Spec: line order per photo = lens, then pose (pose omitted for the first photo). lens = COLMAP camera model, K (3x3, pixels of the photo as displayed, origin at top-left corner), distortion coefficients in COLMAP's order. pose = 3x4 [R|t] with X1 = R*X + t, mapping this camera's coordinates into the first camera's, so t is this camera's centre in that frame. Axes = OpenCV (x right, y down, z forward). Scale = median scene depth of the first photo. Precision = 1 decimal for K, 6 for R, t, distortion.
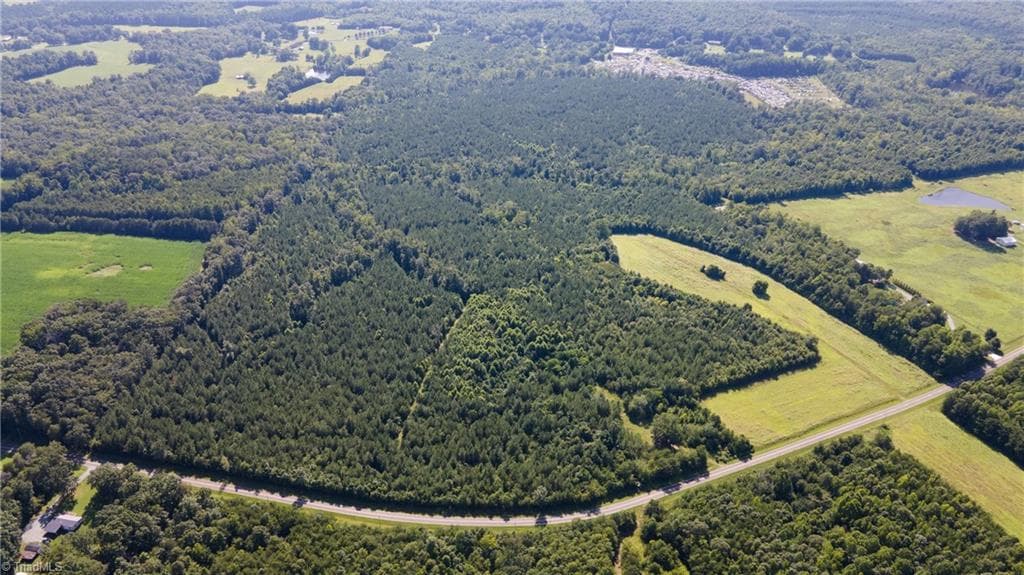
lens RADIAL K [[747.2, 0, 512.0], [0, 747.2, 287.5], [0, 0, 1]] dist [0.029648, 0.036795]
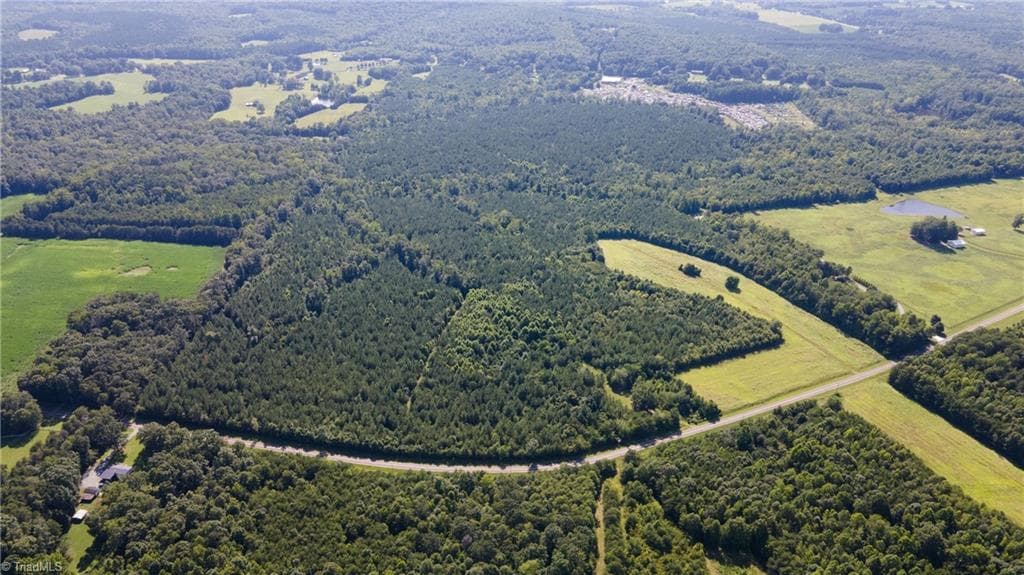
lens RADIAL K [[747.2, 0, 512.0], [0, 747.2, 287.5], [0, 0, 1]] dist [0.029648, 0.036795]
pose [[0.999967, -0.004615, 0.006680, -0.000099], [0.004908, 0.999000, -0.044431, 0.051895], [-0.006468, 0.044462, 0.998990, -0.093058]]
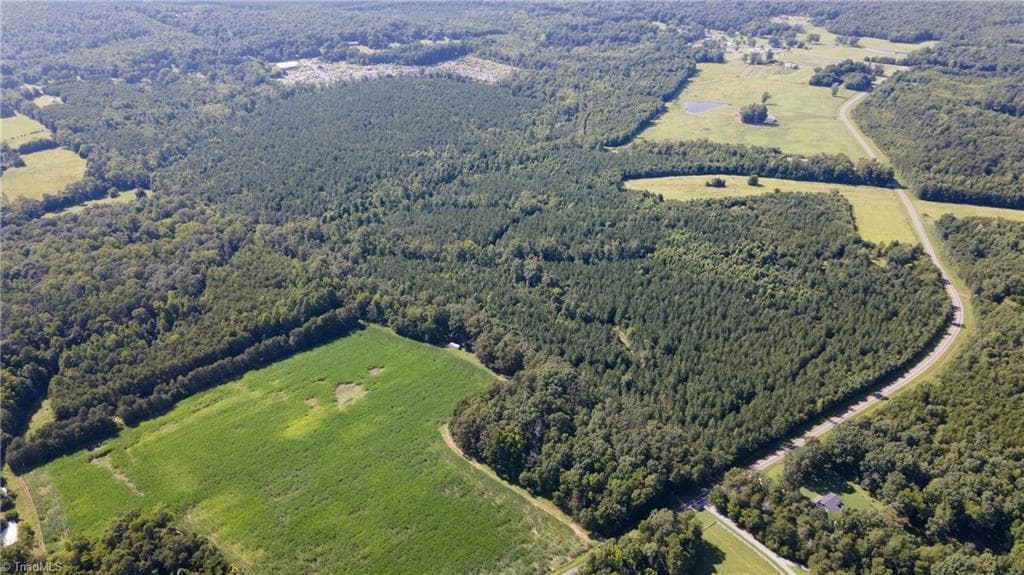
lens RADIAL K [[747.2, 0, 512.0], [0, 747.2, 287.5], [0, 0, 1]] dist [0.029648, 0.036795]
pose [[0.666173, -0.368196, 0.648572, -0.870921], [0.374289, 0.917244, 0.136275, -0.163374], [-0.645075, 0.151971, 0.748855, 0.275129]]
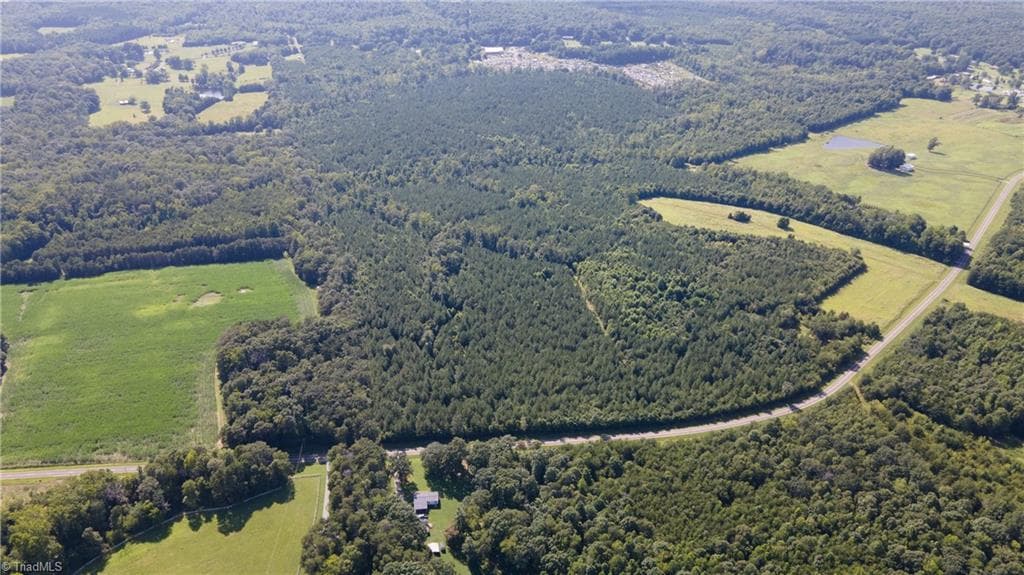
lens RADIAL K [[747.2, 0, 512.0], [0, 747.2, 287.5], [0, 0, 1]] dist [0.029648, 0.036795]
pose [[0.939588, -0.161228, 0.301960, -0.447915], [0.164173, 0.986305, 0.015782, 0.011499], [-0.300369, 0.034745, 0.953190, -0.029258]]
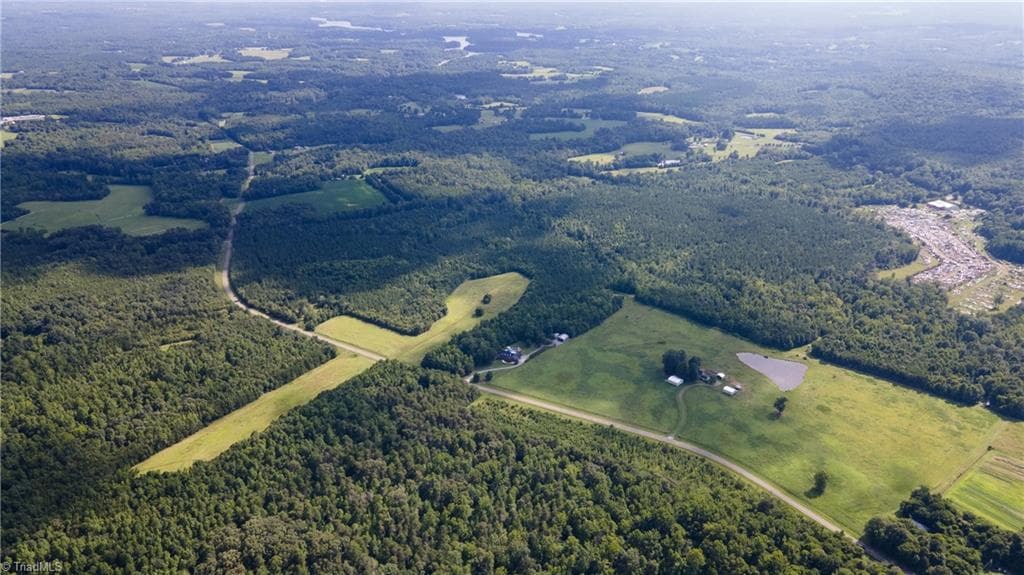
lens RADIAL K [[747.2, 0, 512.0], [0, 747.2, 287.5], [0, 0, 1]] dist [0.029648, 0.036795]
pose [[0.499100, 0.323953, -0.803712, 1.472907], [-0.414418, 0.903782, 0.106938, -0.217628], [0.761024, 0.279700, 0.585330, 0.143141]]
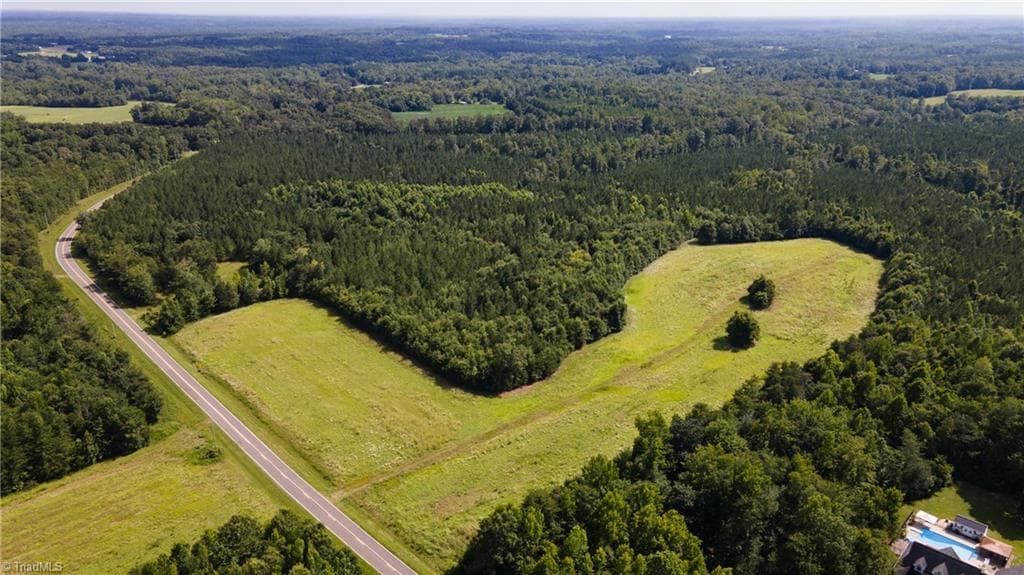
lens RADIAL K [[747.2, 0, 512.0], [0, 747.2, 287.5], [0, 0, 1]] dist [0.029648, 0.036795]
pose [[0.267107, 0.321498, -0.908456, 0.630277], [-0.465645, 0.868408, 0.170415, -0.028103], [0.843699, 0.377500, 0.381662, 0.681548]]
